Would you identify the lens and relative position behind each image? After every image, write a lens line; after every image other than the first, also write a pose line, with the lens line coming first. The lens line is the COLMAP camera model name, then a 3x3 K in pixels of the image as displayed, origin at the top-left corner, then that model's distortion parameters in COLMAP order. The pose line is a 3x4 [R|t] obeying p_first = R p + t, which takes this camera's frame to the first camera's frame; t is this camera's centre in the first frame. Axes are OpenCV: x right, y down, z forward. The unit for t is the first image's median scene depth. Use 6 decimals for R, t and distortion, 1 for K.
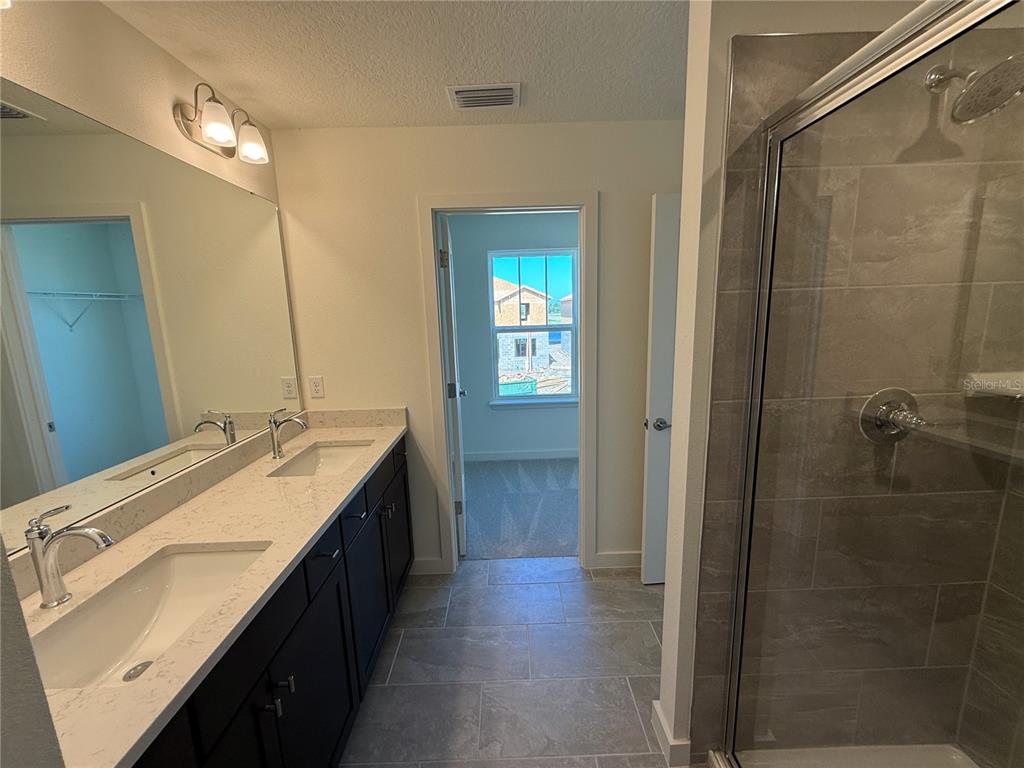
lens RADIAL K [[409.0, 0, 511.5], [0, 409.0, 384.3], [0, 0, 1]] dist [0.000564, -0.000052]
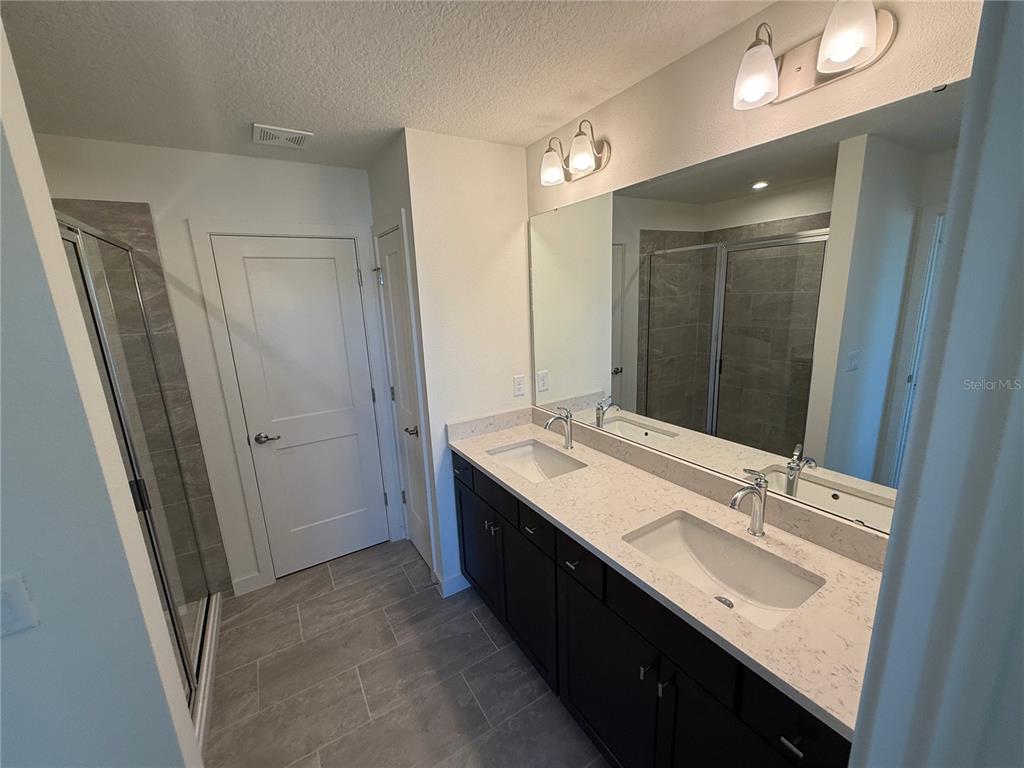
lens RADIAL K [[409.0, 0, 509.3], [0, 409.0, 386.5], [0, 0, 1]] dist [0.000564, -0.000052]
pose [[-0.858843, 0.173525, -0.481953, 0.118911], [-0.022840, 0.926966, 0.374451, -0.379221], [0.511730, 0.332602, -0.792154, 1.534115]]
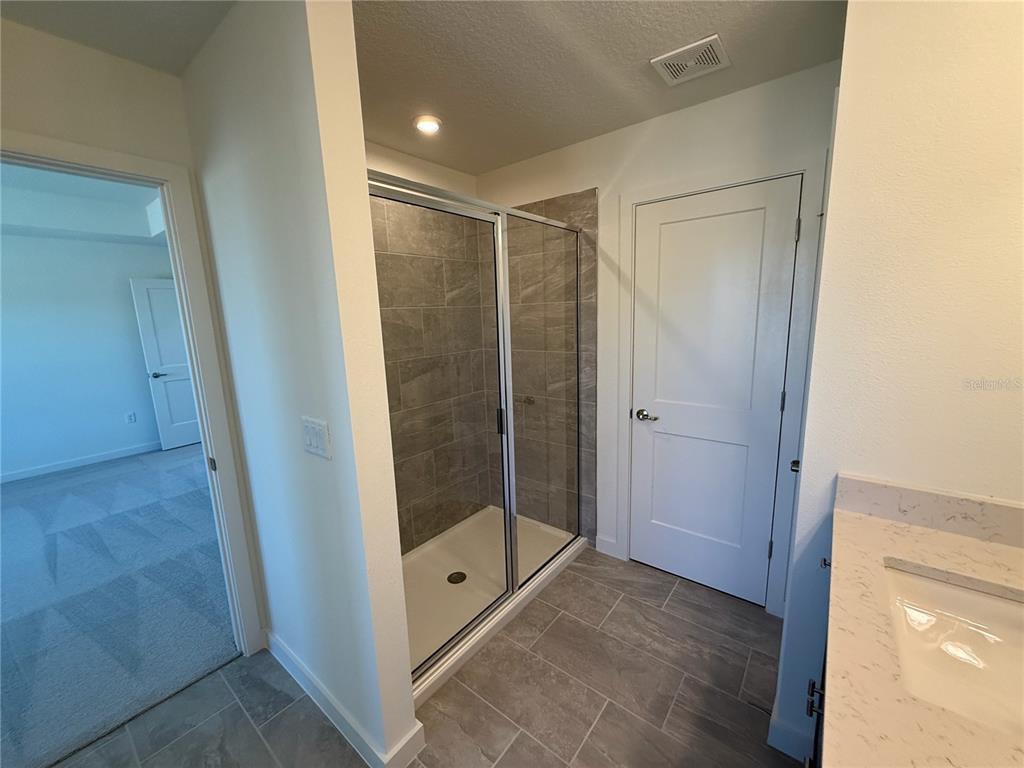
lens RADIAL K [[409.0, 0, 507.4], [0, 409.0, 384.7], [0, 0, 1]] dist [0.000564, -0.000052]
pose [[-0.766002, -0.059070, 0.640119, -0.375985], [0.166263, 0.943683, 0.286042, -0.205496], [-0.620965, 0.325536, -0.713041, 1.222995]]
